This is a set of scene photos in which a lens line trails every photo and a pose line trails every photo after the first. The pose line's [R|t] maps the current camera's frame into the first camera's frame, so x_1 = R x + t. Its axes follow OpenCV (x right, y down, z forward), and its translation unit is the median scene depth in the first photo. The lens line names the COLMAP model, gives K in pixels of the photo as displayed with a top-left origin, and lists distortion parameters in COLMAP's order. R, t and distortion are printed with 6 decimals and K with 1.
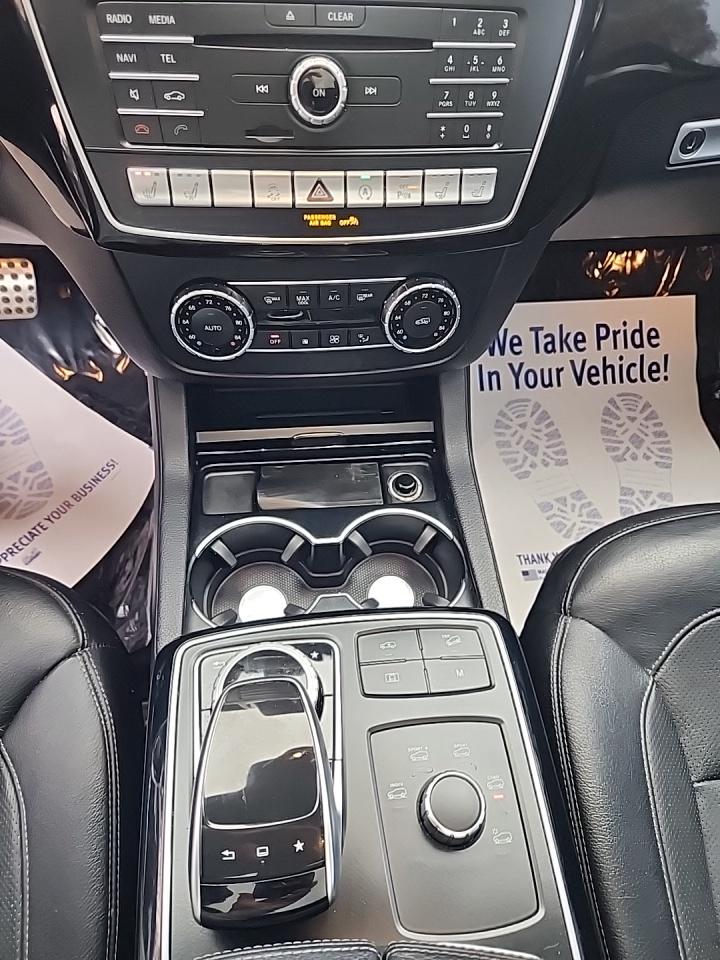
lens RADIAL K [[665.3, 0, 360.0], [0, 665.3, 480.0], [0, 0, 1]] dist [0.089861, -0.096336]
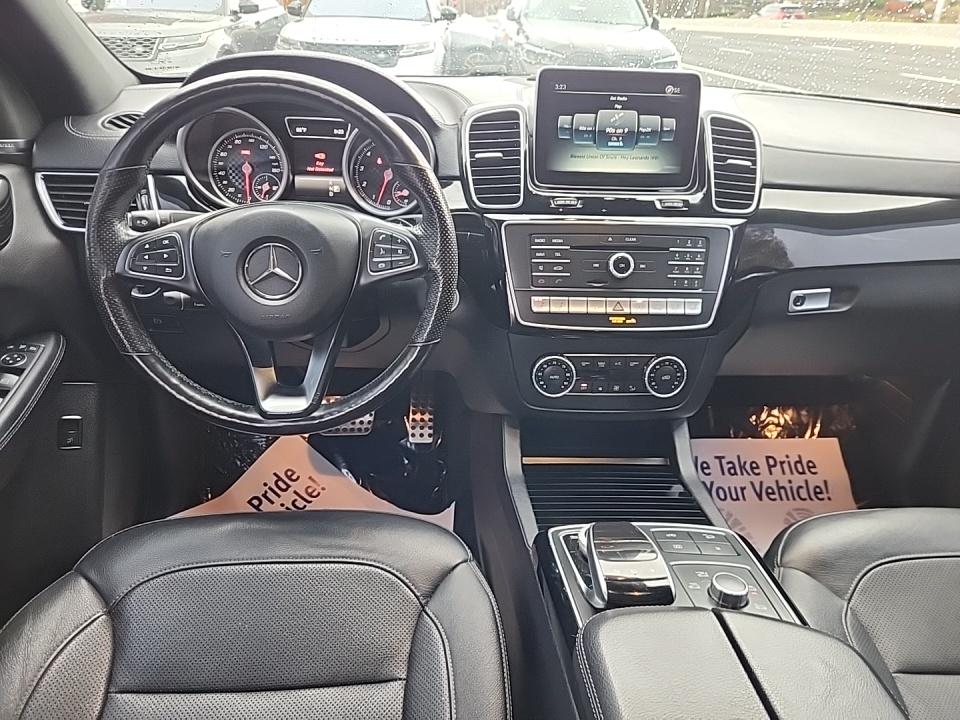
lens RADIAL K [[665.3, 0, 480.0], [0, 665.3, 360.0], [0, 0, 1]] dist [0.089861, -0.096336]
pose [[0.998203, 0.004131, -0.059773, -0.282449], [-0.033049, 0.870092, -0.491779, 0.590704], [0.049977, 0.492871, 0.868666, -0.592879]]
